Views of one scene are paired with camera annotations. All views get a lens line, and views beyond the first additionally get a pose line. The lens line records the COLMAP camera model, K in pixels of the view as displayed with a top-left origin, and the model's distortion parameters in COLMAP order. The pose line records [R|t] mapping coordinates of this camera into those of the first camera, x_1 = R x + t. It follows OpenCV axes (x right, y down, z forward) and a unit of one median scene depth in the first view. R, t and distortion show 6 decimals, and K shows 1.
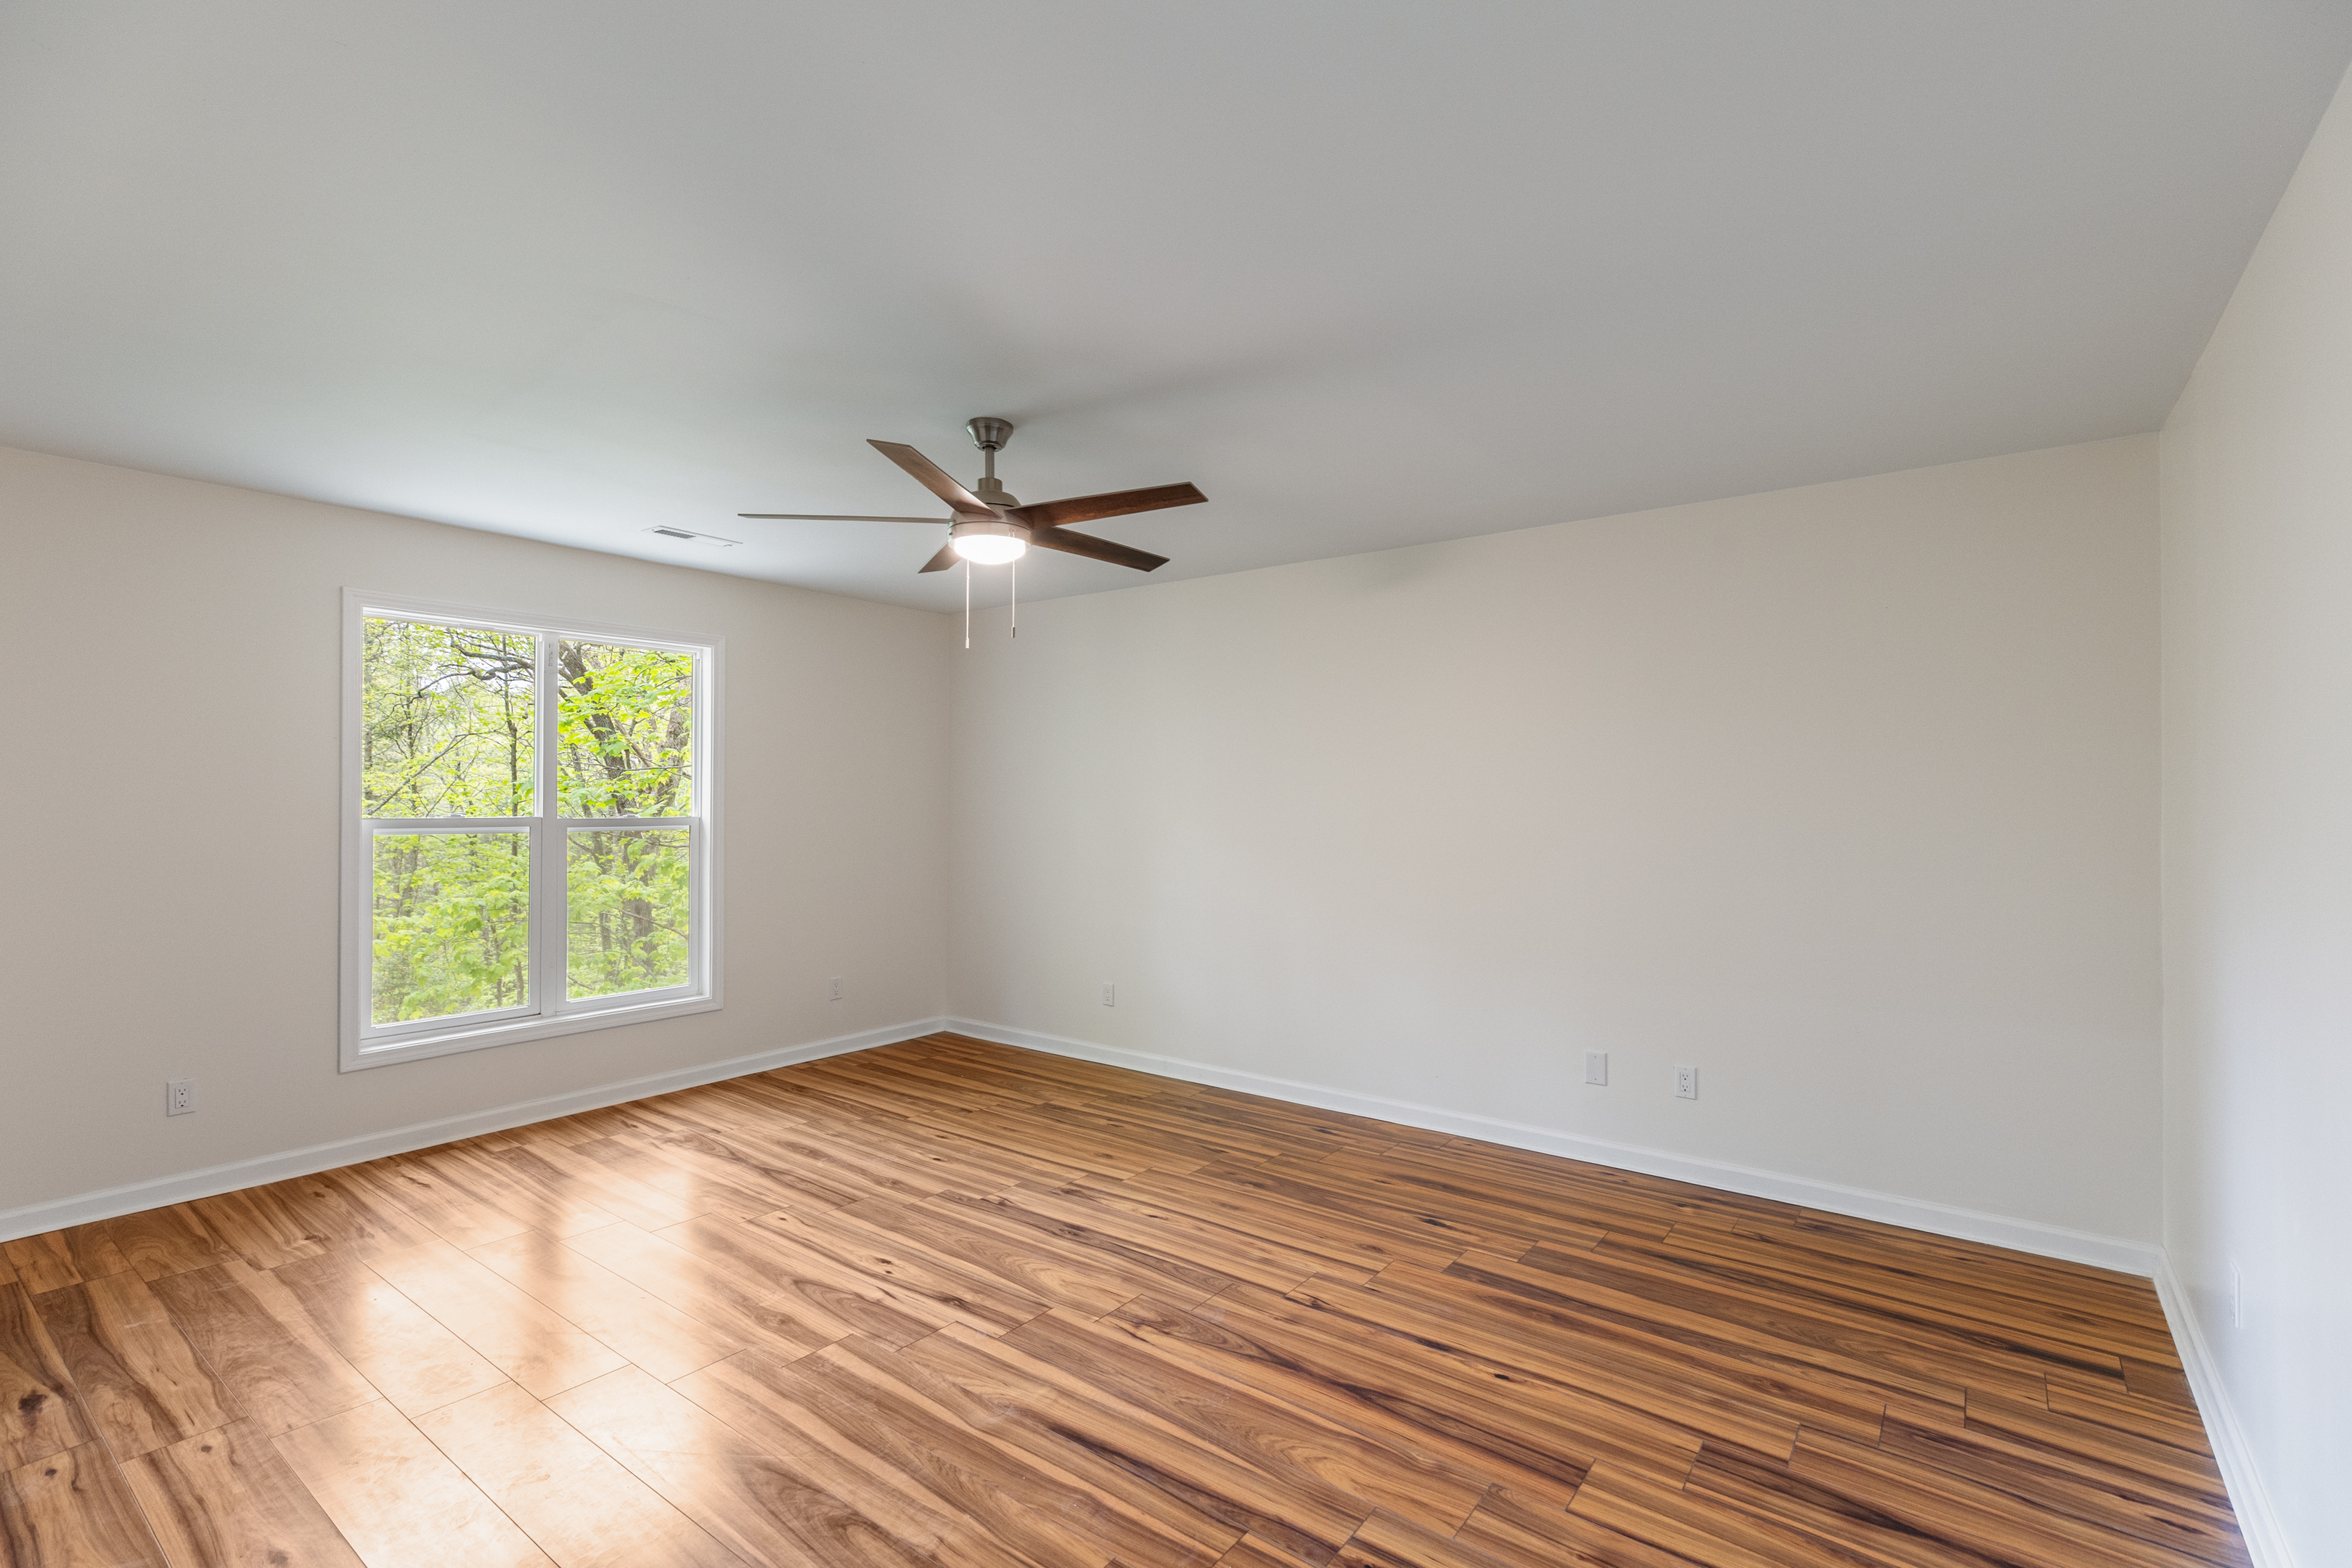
lens RADIAL K [[1070.7, 0, 1196.9], [0, 1070.7, 782.8], [0, 0, 1]] dist [0.006222, 0.000245]
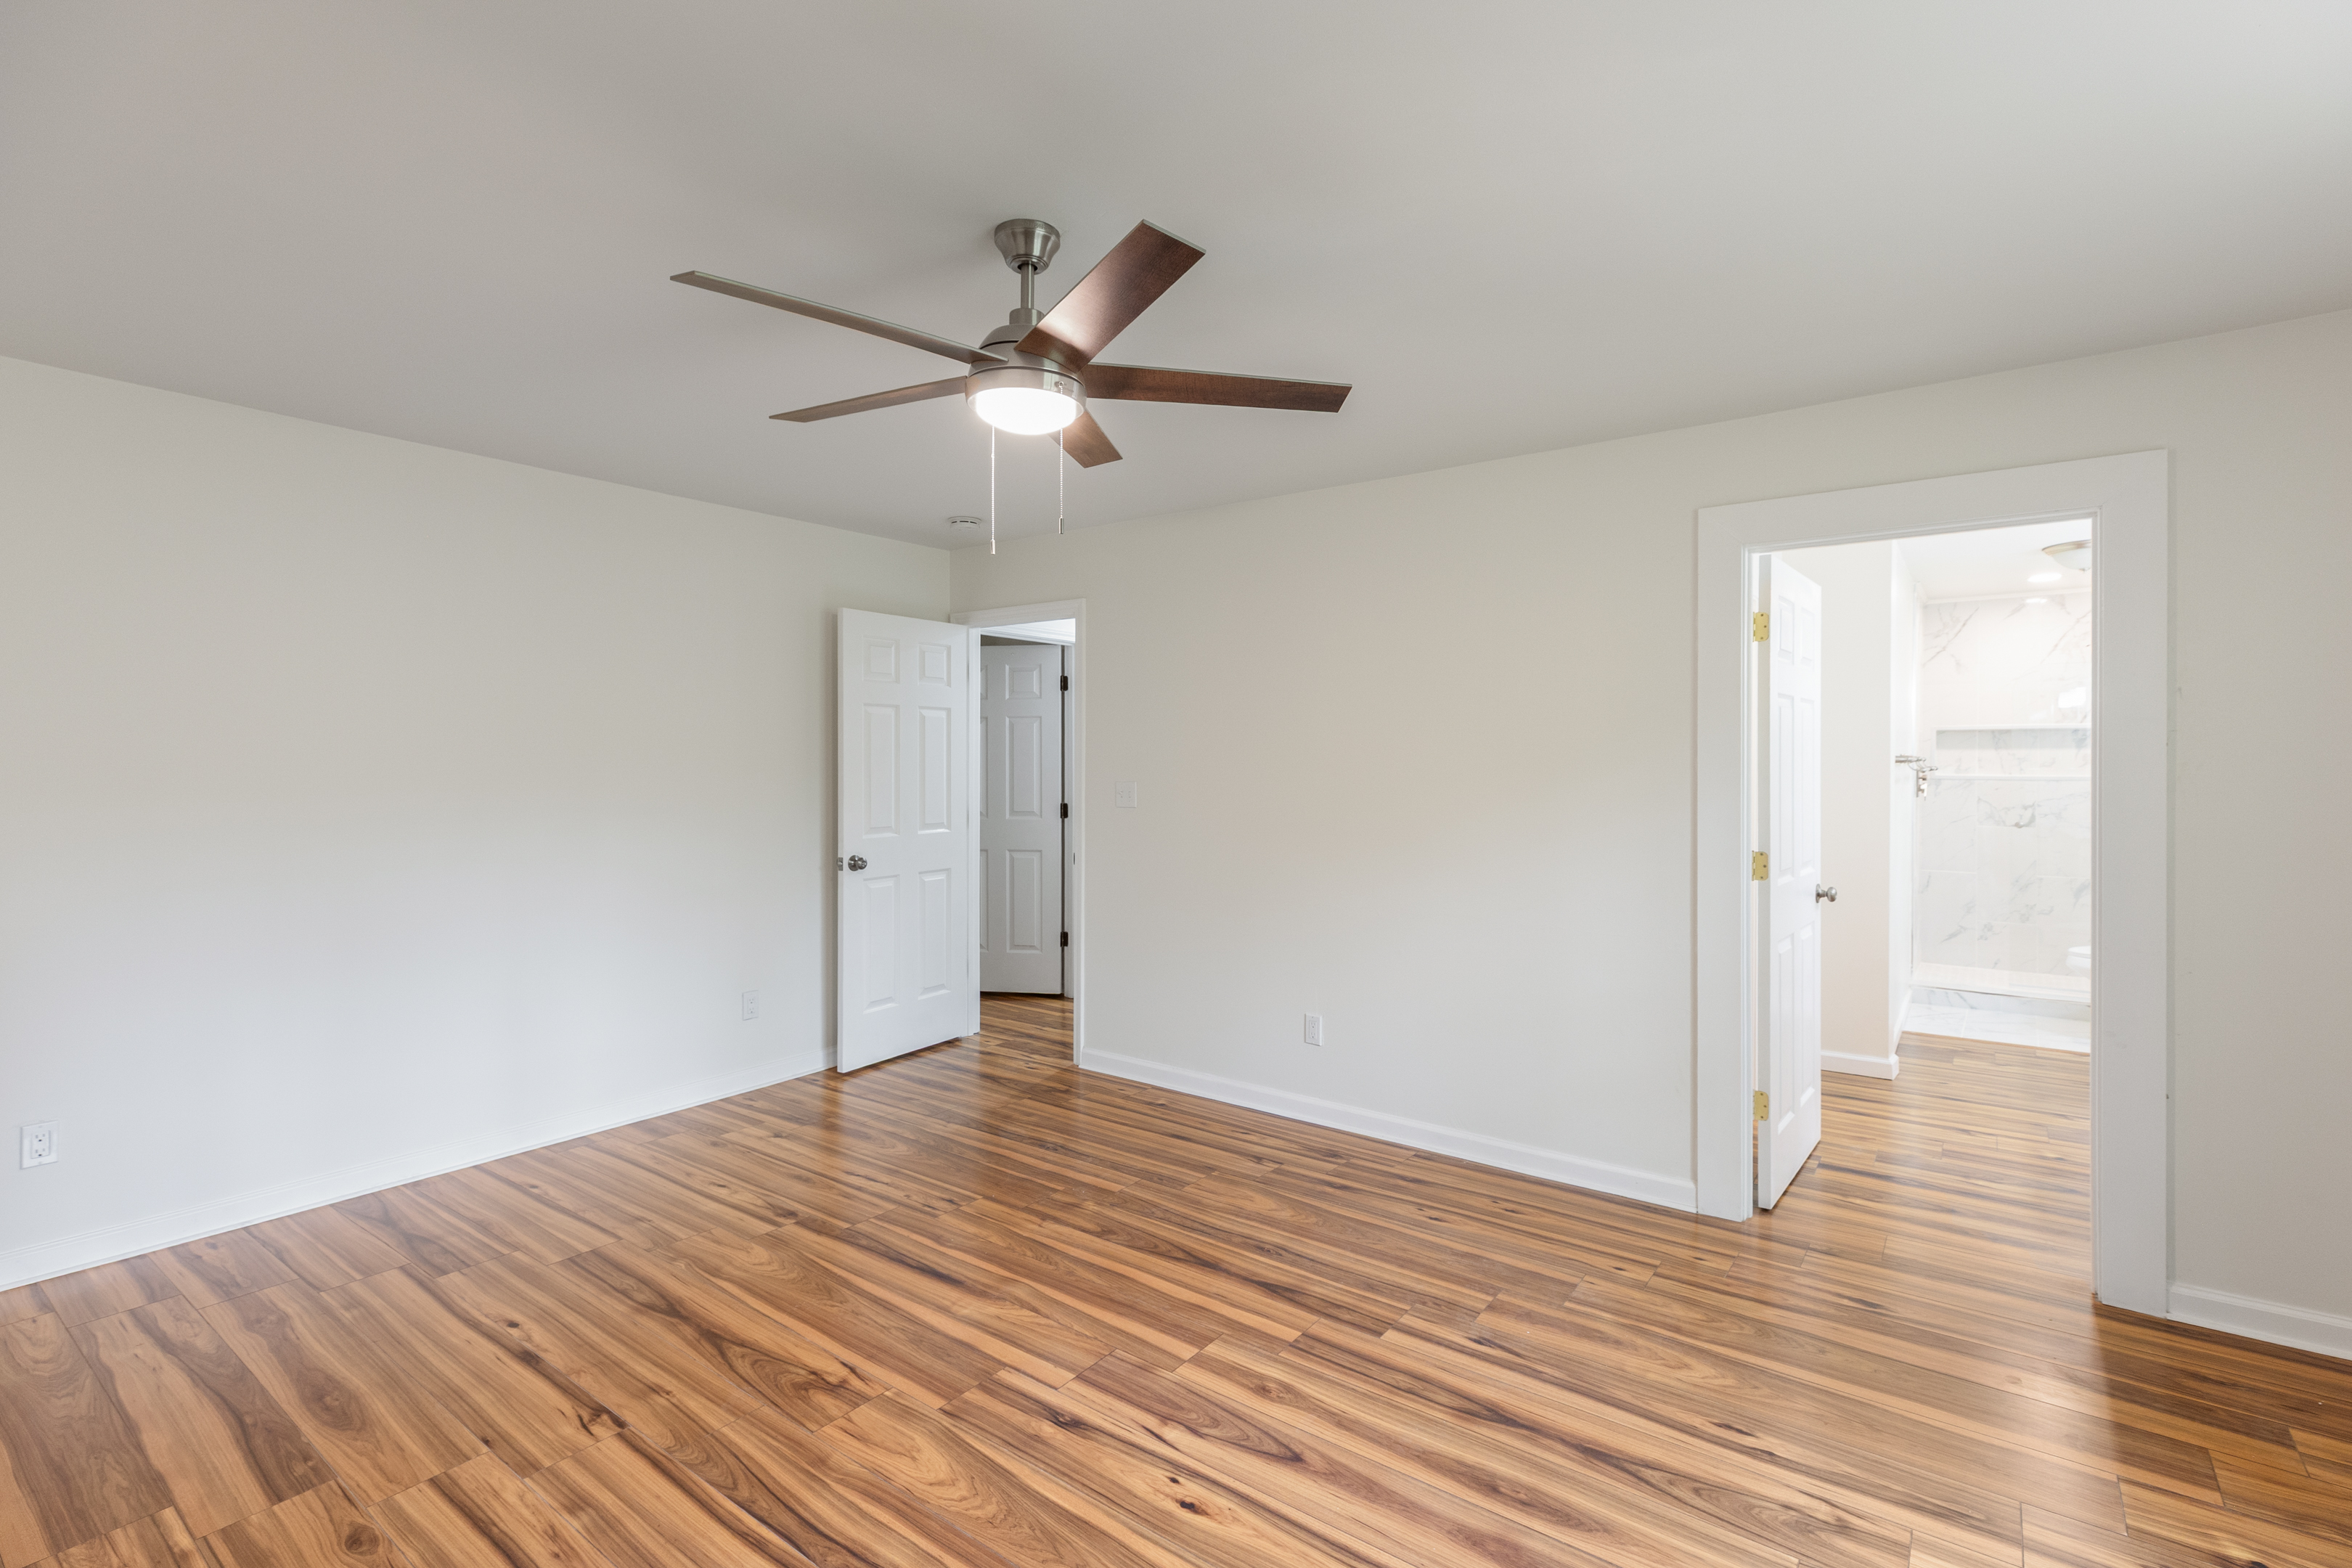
lens RADIAL K [[1094.9, 0, 1204.4], [0, 1094.9, 768.8], [0, 0, 1]] dist [0.004309, -0.000010]
pose [[-0.999985, -0.003332, -0.004397, -0.326371], [-0.003307, 0.999979, -0.005496, 0.023392], [0.004415, -0.005482, -0.999975, 1.816498]]
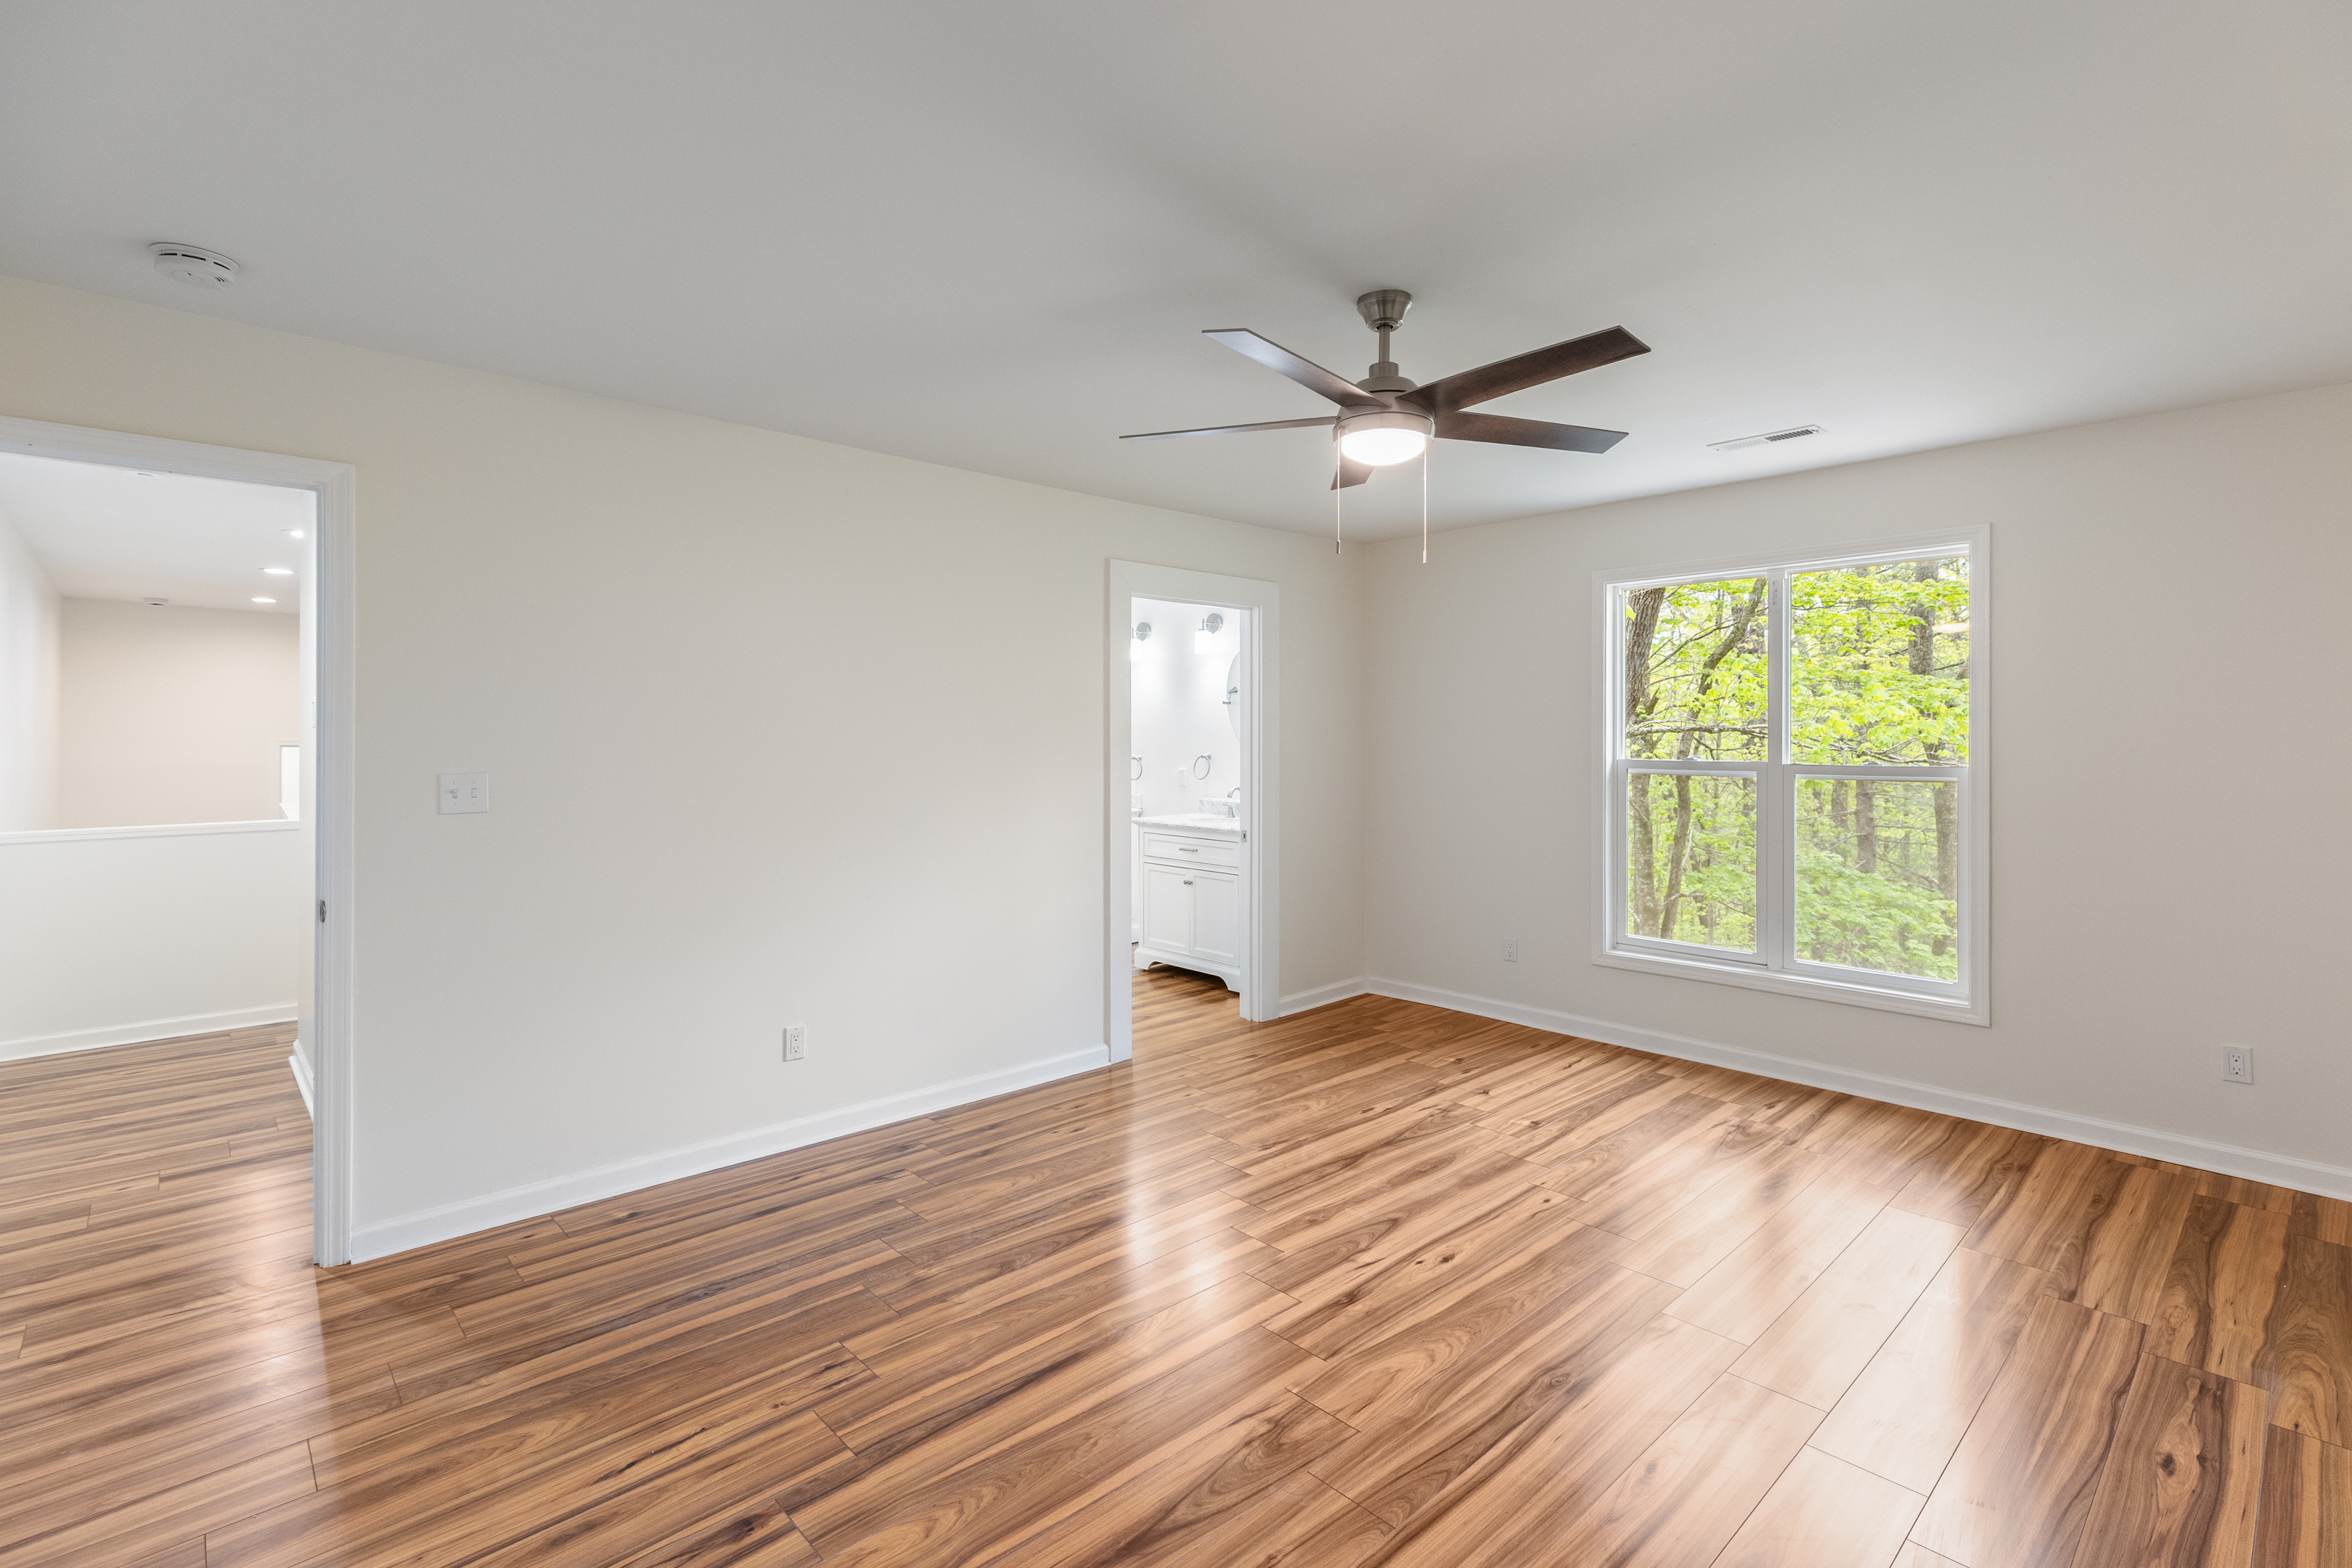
lens RADIAL K [[1070.7, 0, 1196.9], [0, 1070.7, 782.8], [0, 0, 1]] dist [0.006222, 0.000245]
pose [[-0.169584, 0.038350, -0.984769, 0.691574], [0.013257, 0.999241, 0.036631, 0.007750], [0.985426, -0.006843, -0.169964, 1.050955]]
